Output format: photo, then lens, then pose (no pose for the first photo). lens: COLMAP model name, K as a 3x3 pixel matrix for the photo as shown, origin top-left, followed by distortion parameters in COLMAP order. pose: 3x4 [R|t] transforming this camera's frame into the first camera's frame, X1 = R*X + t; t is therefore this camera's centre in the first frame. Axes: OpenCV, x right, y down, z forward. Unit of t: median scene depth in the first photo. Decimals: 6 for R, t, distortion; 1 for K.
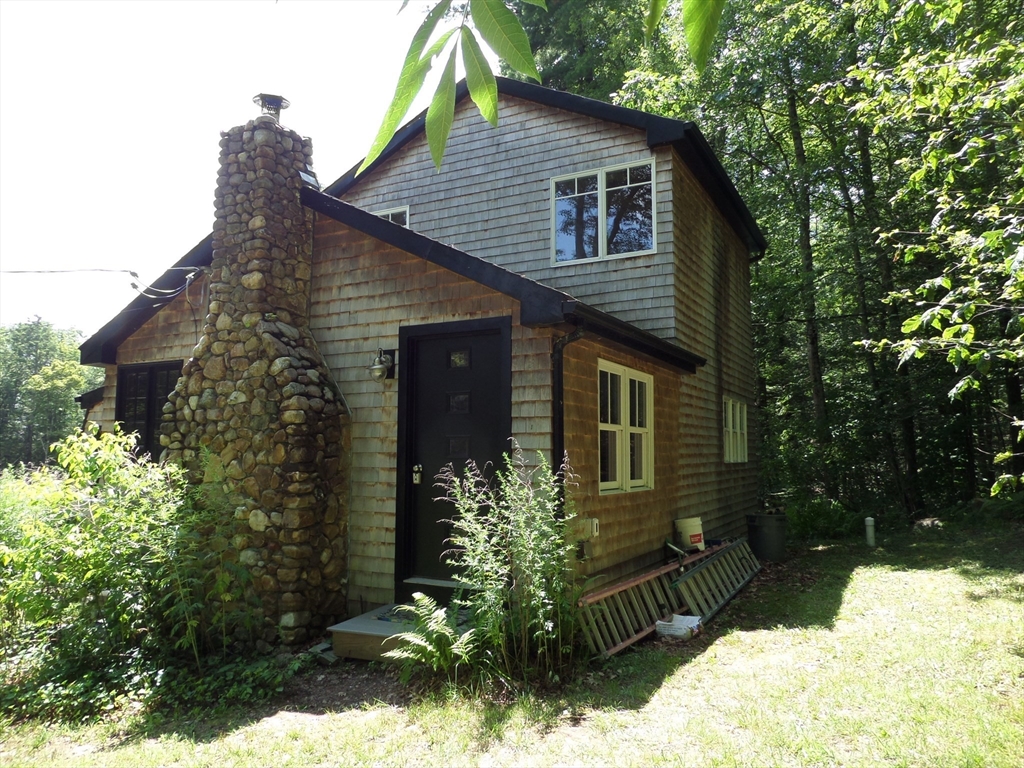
lens RADIAL K [[752.6, 0, 512.0], [0, 752.6, 384.0], [0, 0, 1]] dist [0.001349, -0.000130]
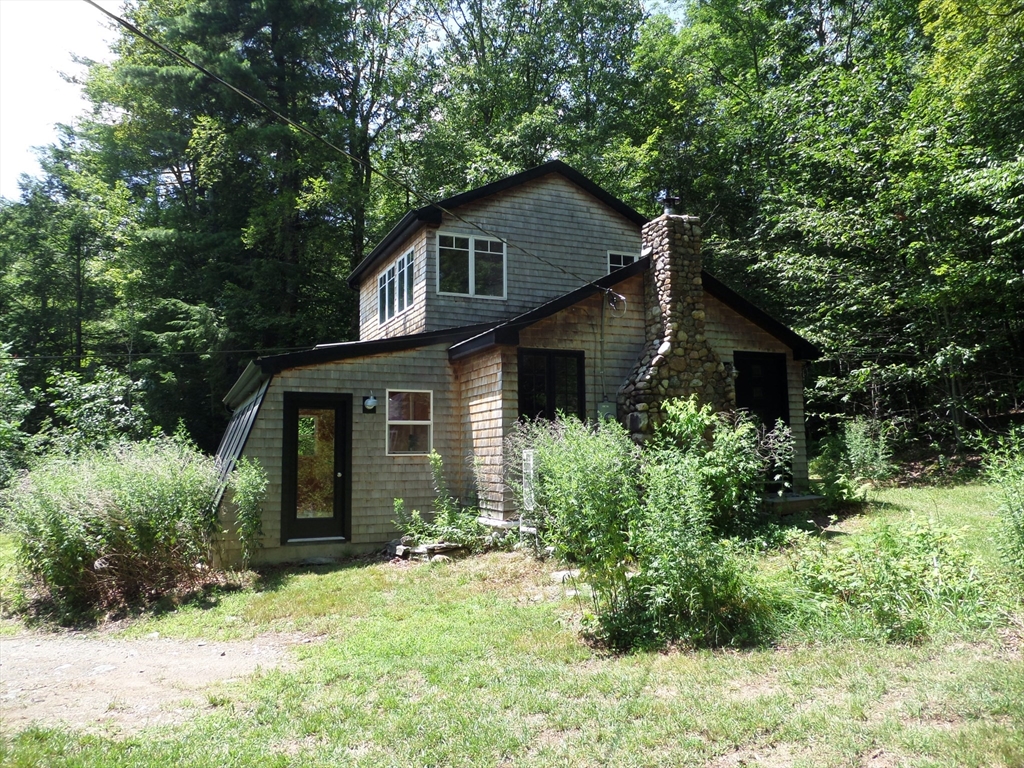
lens RADIAL K [[752.6, 0, 512.0], [0, 752.6, 384.0], [0, 0, 1]] dist [0.001349, -0.000130]
pose [[0.620963, 0.064412, 0.781189, -1.903114], [-0.062602, 0.997510, -0.032487, 0.099505], [-0.781336, -0.028731, 0.623449, 0.256939]]
